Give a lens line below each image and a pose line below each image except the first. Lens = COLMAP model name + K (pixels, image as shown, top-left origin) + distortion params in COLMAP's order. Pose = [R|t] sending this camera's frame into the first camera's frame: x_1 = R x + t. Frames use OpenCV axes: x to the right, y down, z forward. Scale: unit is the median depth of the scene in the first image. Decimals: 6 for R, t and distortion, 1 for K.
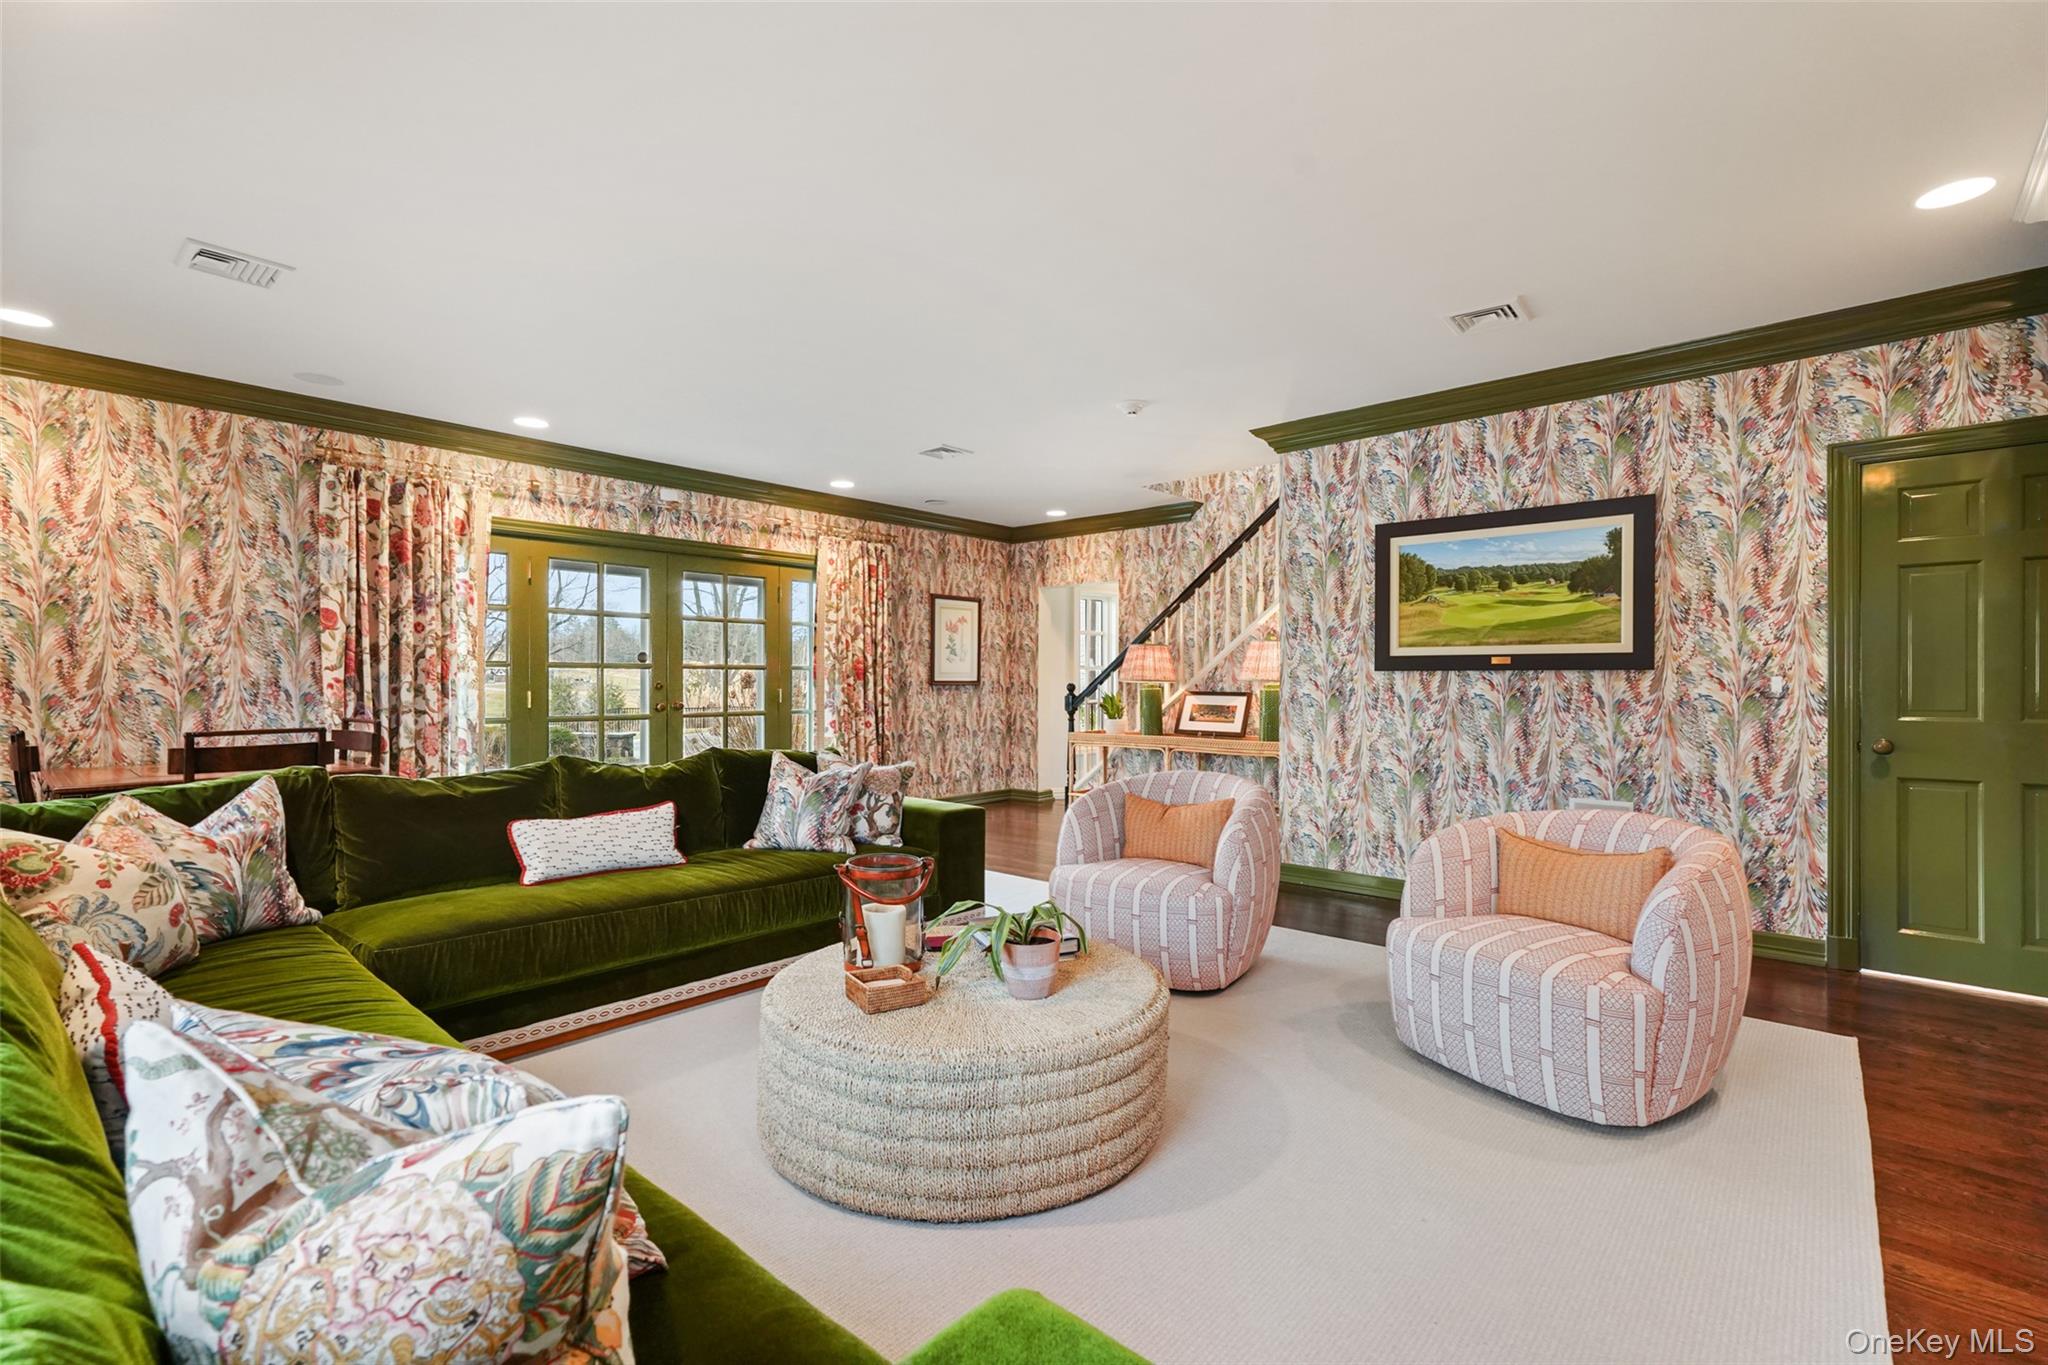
lens RADIAL K [[888.7, 0, 1024.0], [0, 888.7, 682.5], [0, 0, 1]] dist [-0.000743, -0.000027]
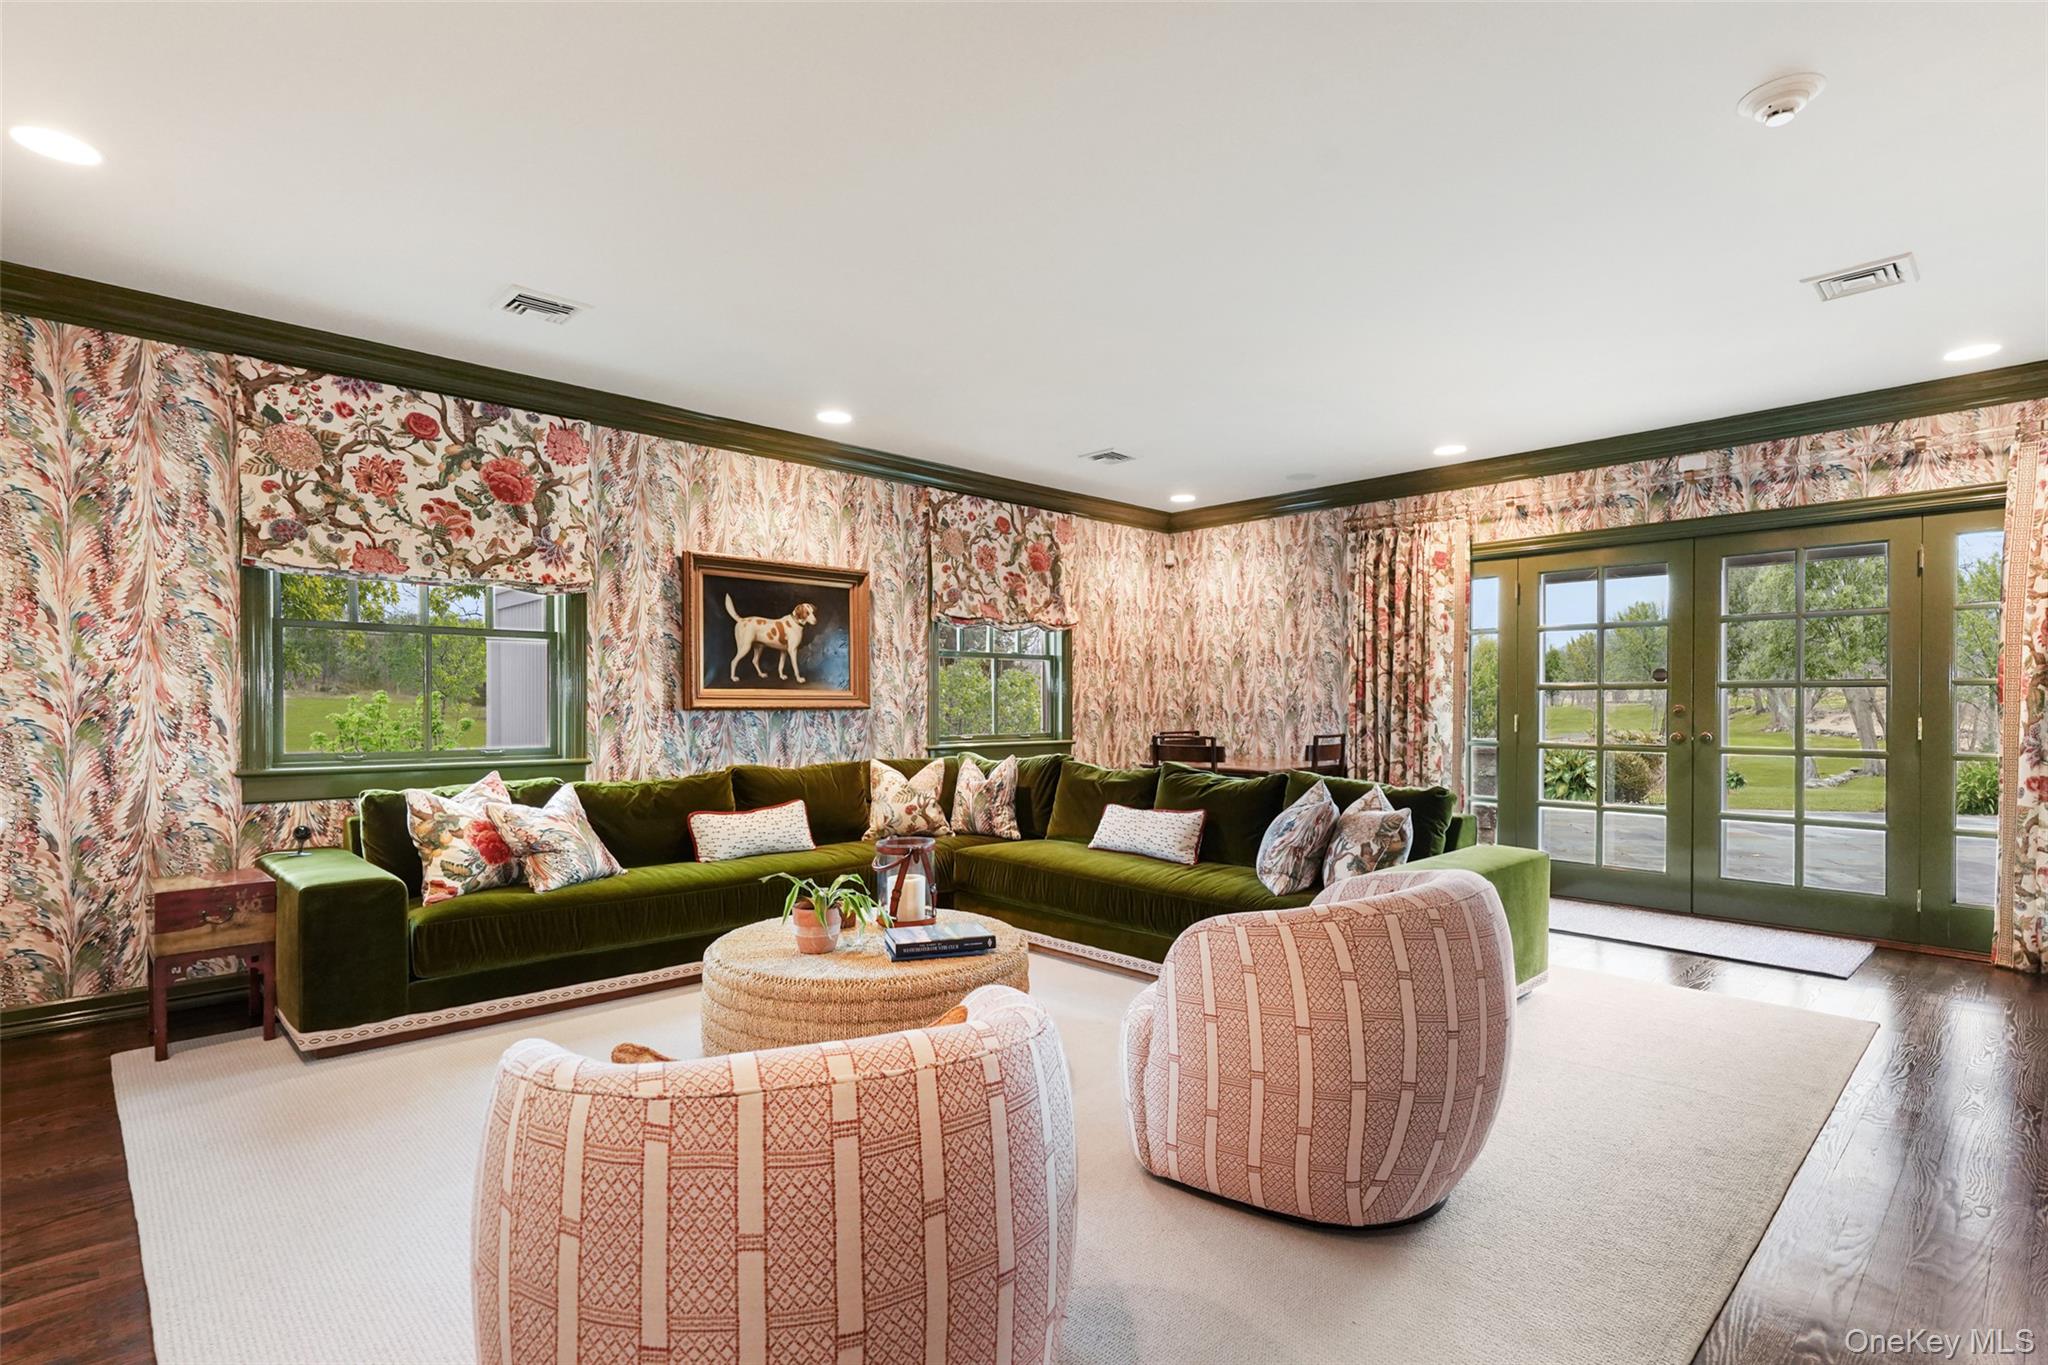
lens RADIAL K [[976.1, 0, 1024.0], [0, 976.1, 682.5], [0, 0, 1]] dist [0.018362, -0.000024]
pose [[-0.090552, -0.014841, -0.995781, 0.547443], [0.003421, 0.999878, -0.015213, -0.010214], [0.995886, -0.004785, -0.090490, 0.545682]]
